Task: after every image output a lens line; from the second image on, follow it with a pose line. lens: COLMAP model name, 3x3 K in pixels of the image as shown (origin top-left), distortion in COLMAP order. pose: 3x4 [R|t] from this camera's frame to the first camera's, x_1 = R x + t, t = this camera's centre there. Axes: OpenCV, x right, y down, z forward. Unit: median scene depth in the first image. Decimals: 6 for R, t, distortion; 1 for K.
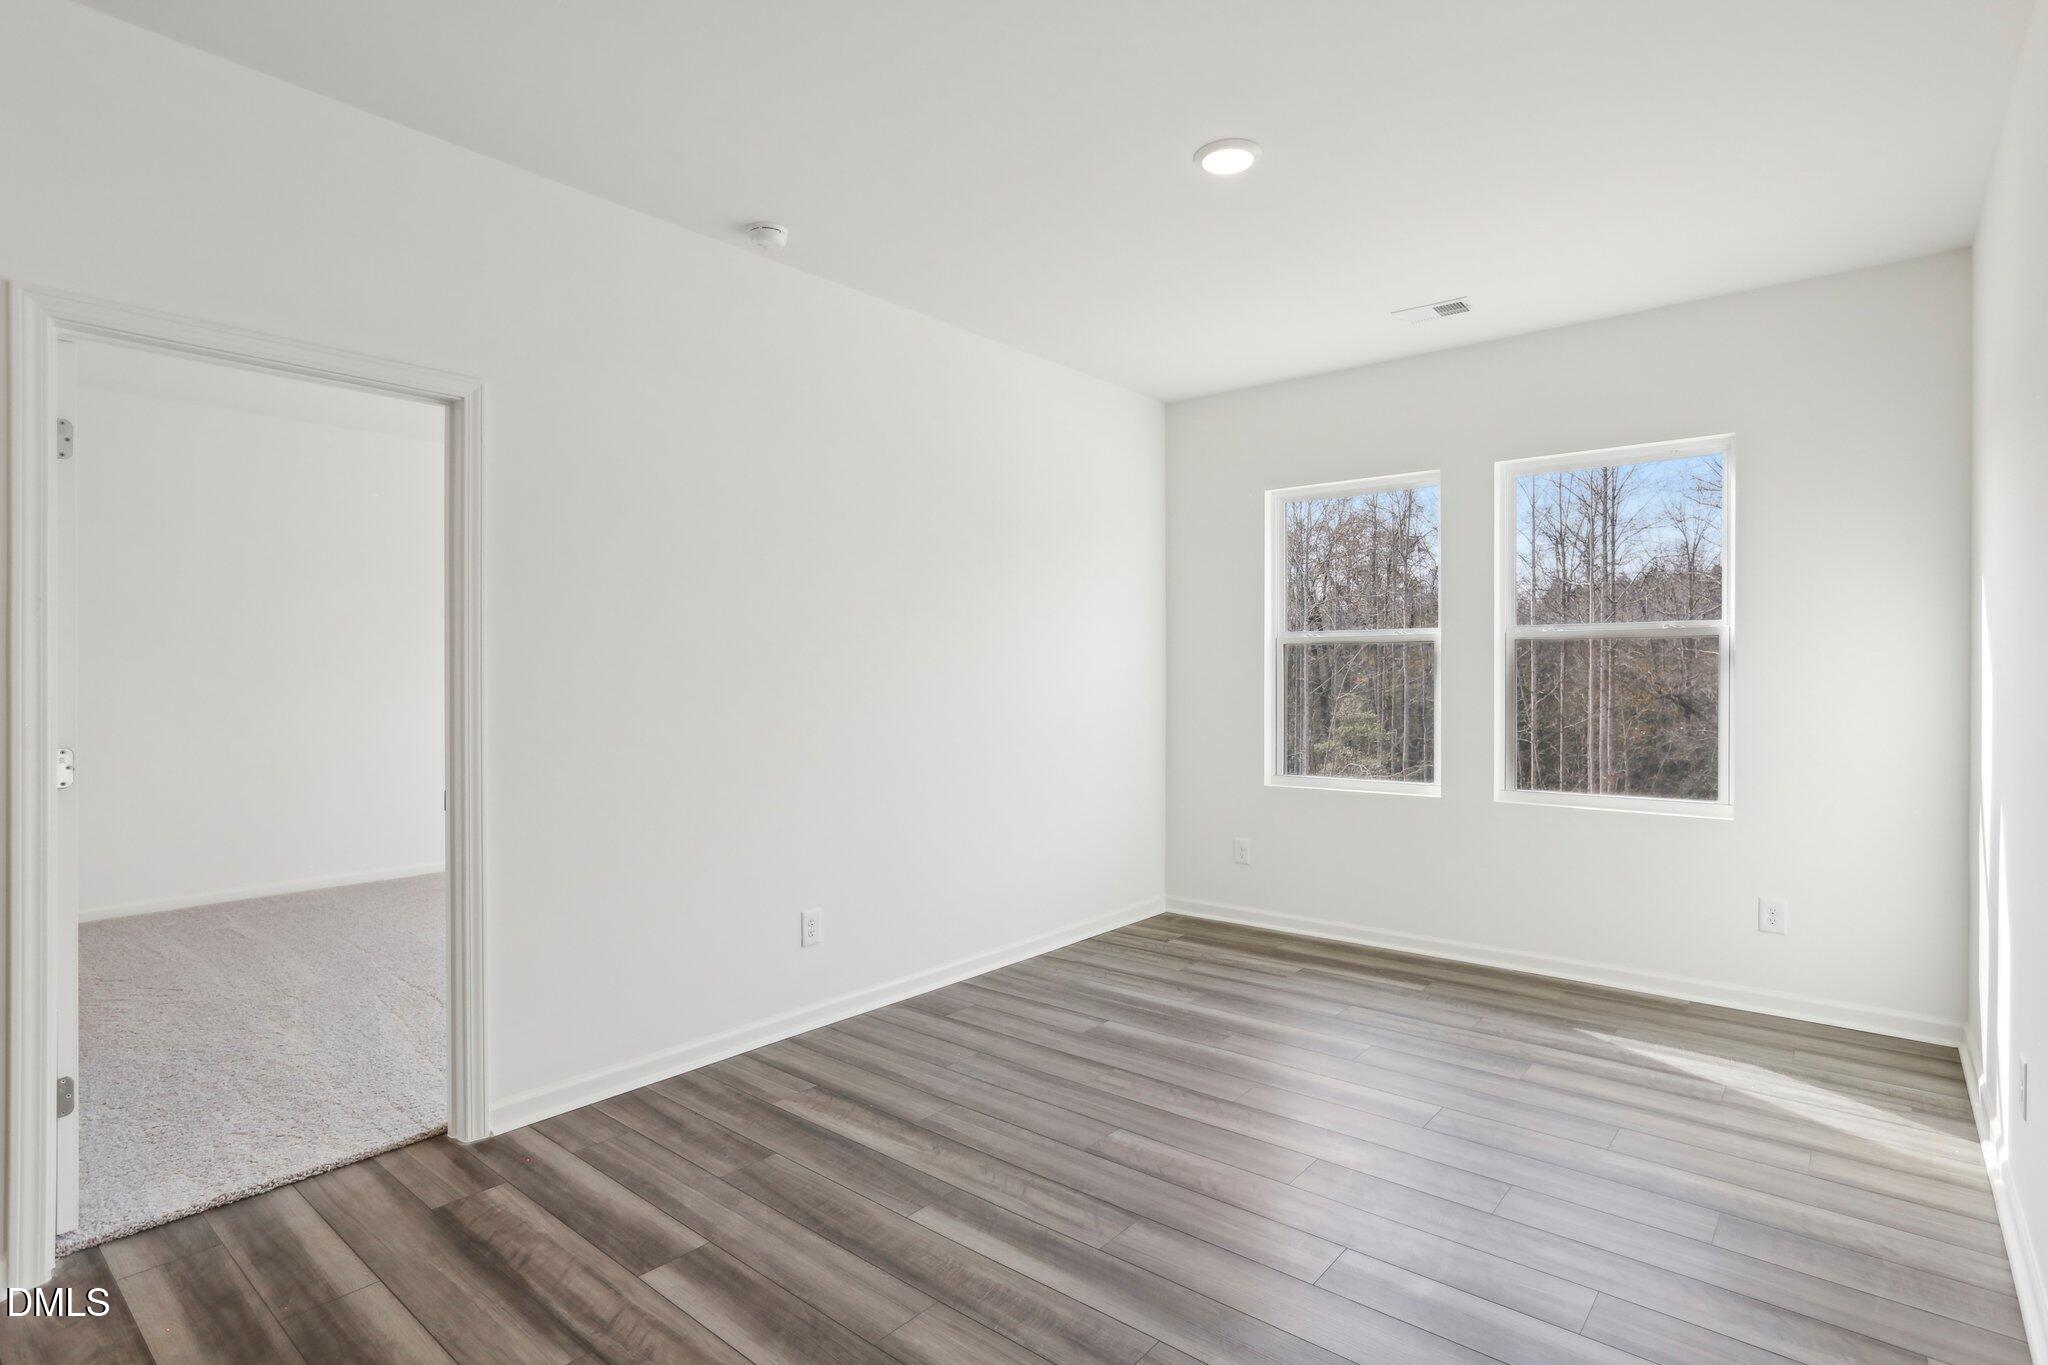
lens RADIAL K [[1025.5, 0, 1016.2], [0, 1025.5, 677.4], [0, 0, 1]] dist [-0.044599, 0.031384]
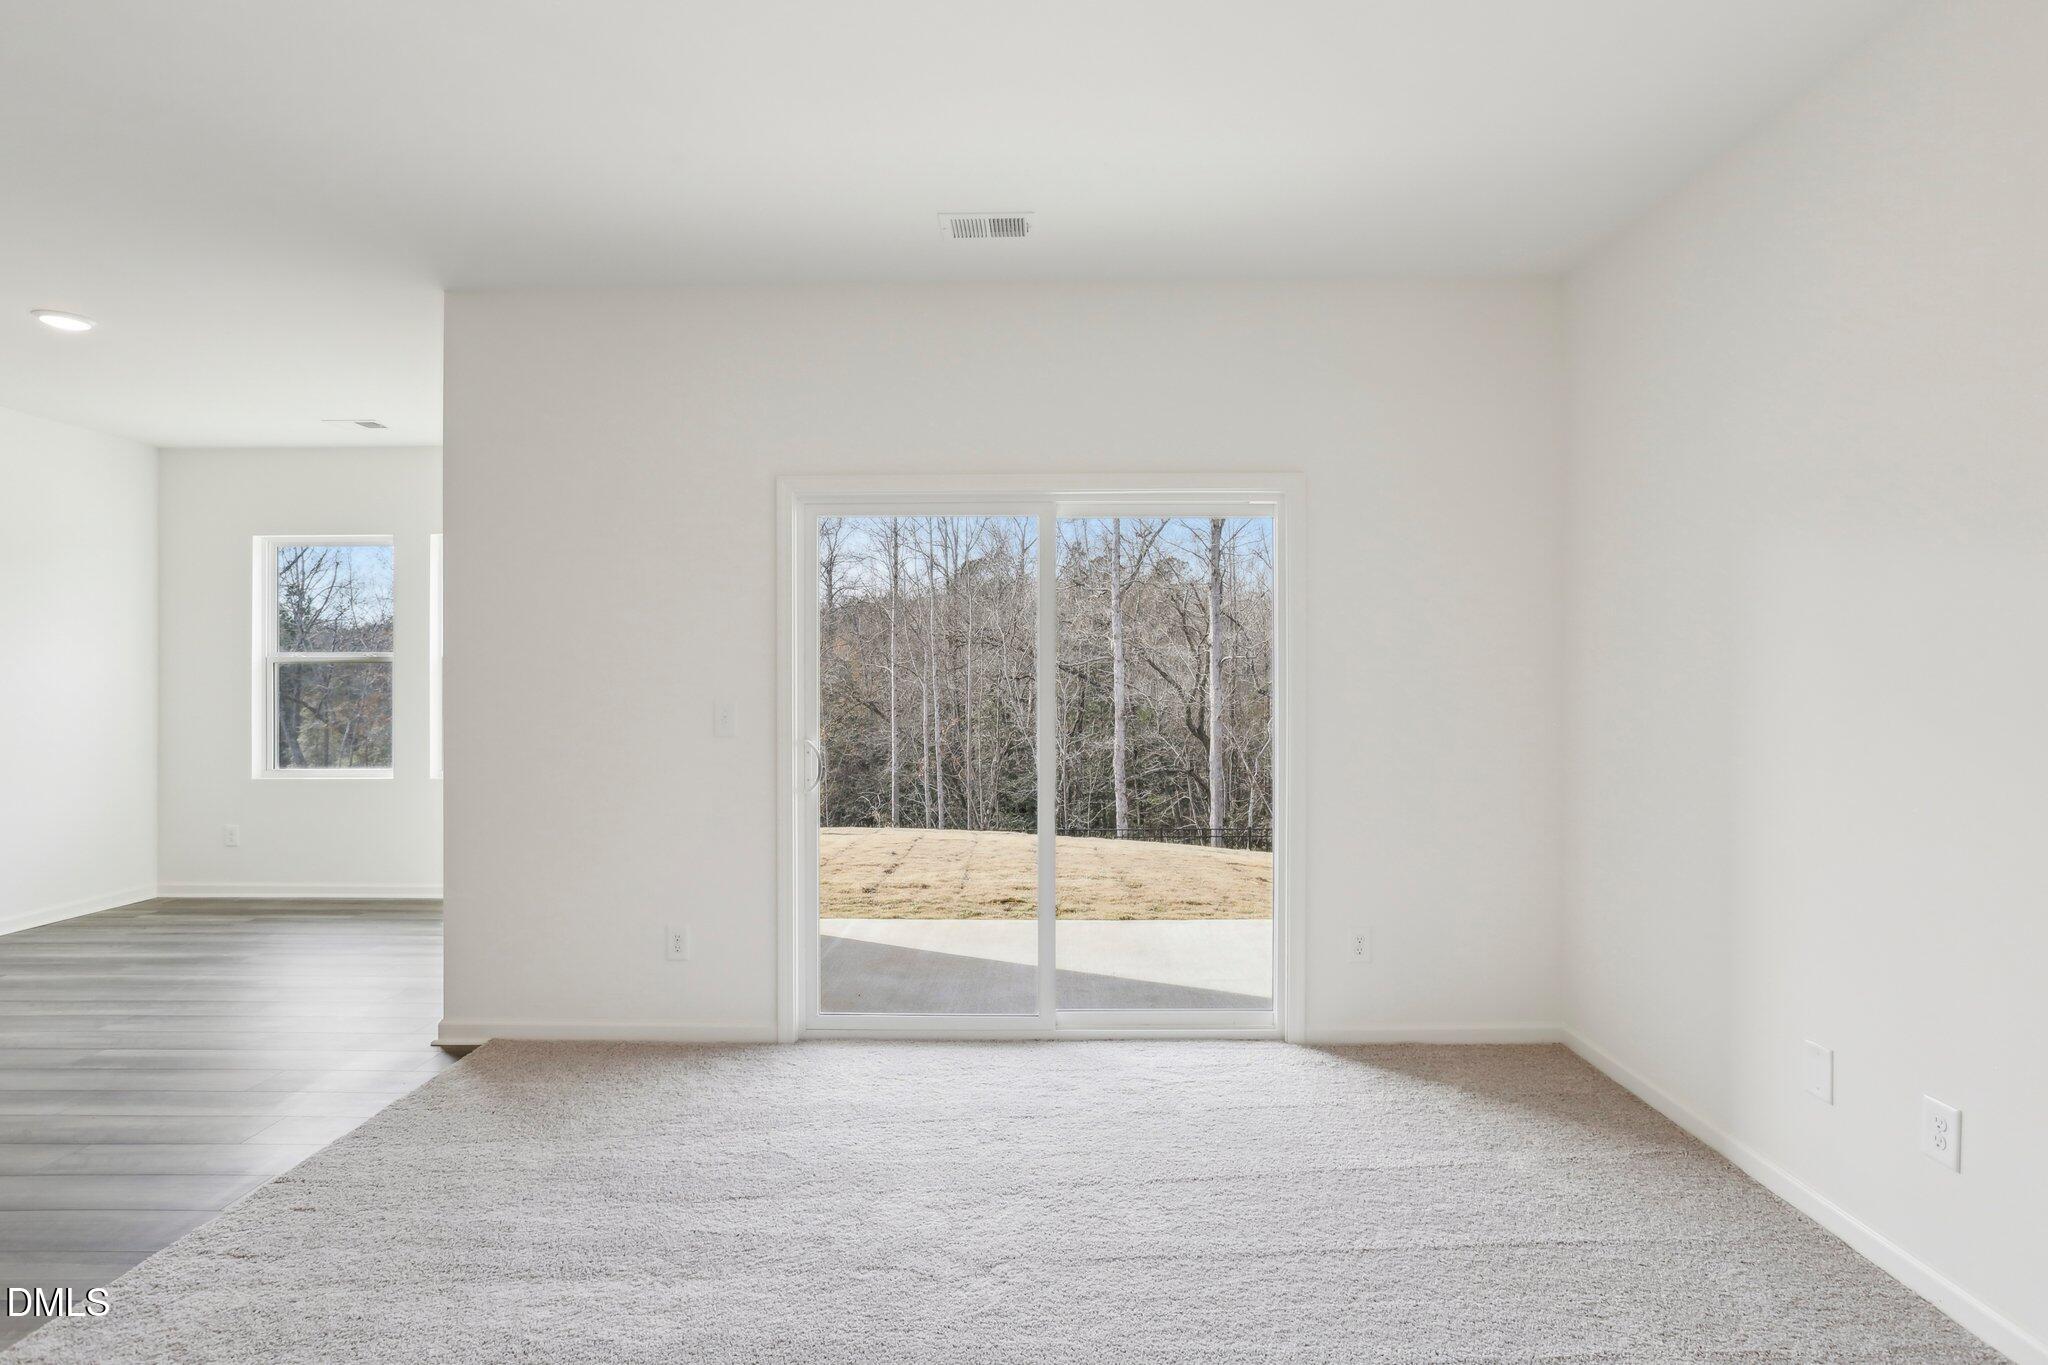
lens RADIAL K [[1025.5, 0, 1016.2], [0, 1025.5, 677.4], [0, 0, 1]] dist [-0.044599, 0.031384]
pose [[0.780451, 0.001020, 0.625216, 0.299175], [0.005932, 0.999942, -0.009036, 0.001847], [-0.625189, 0.010761, 0.780399, -0.749113]]
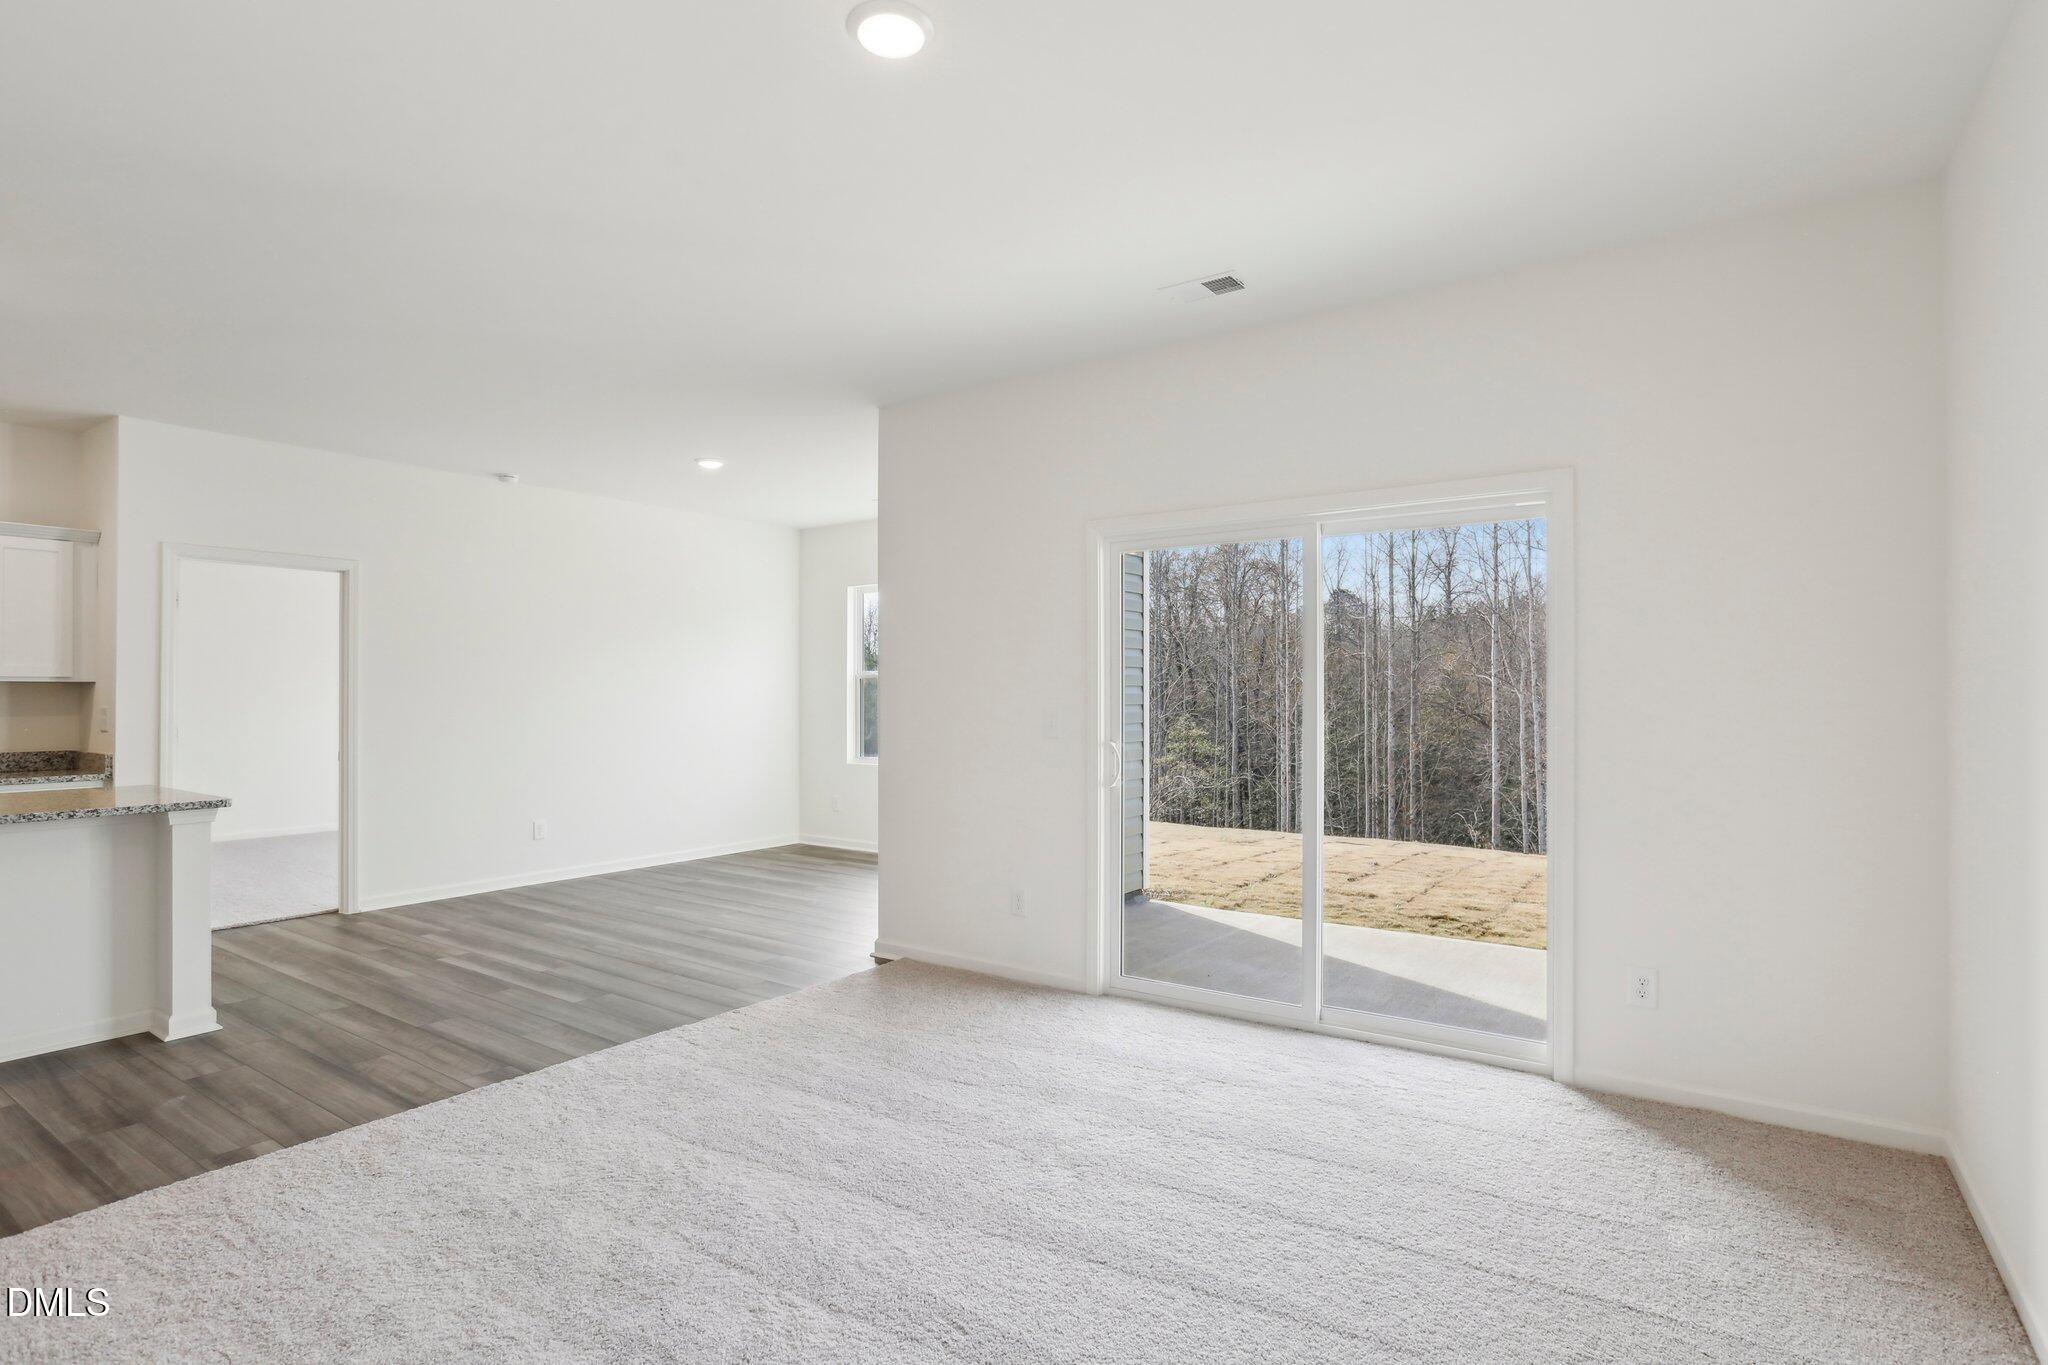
lens RADIAL K [[1025.5, 0, 1016.2], [0, 1025.5, 677.4], [0, 0, 1]] dist [-0.044599, 0.031384]
pose [[0.996967, -0.001168, 0.077819, 0.577153], [0.002832, 0.999769, -0.021283, 0.002869], [-0.077777, 0.021439, 0.996740, -1.033110]]
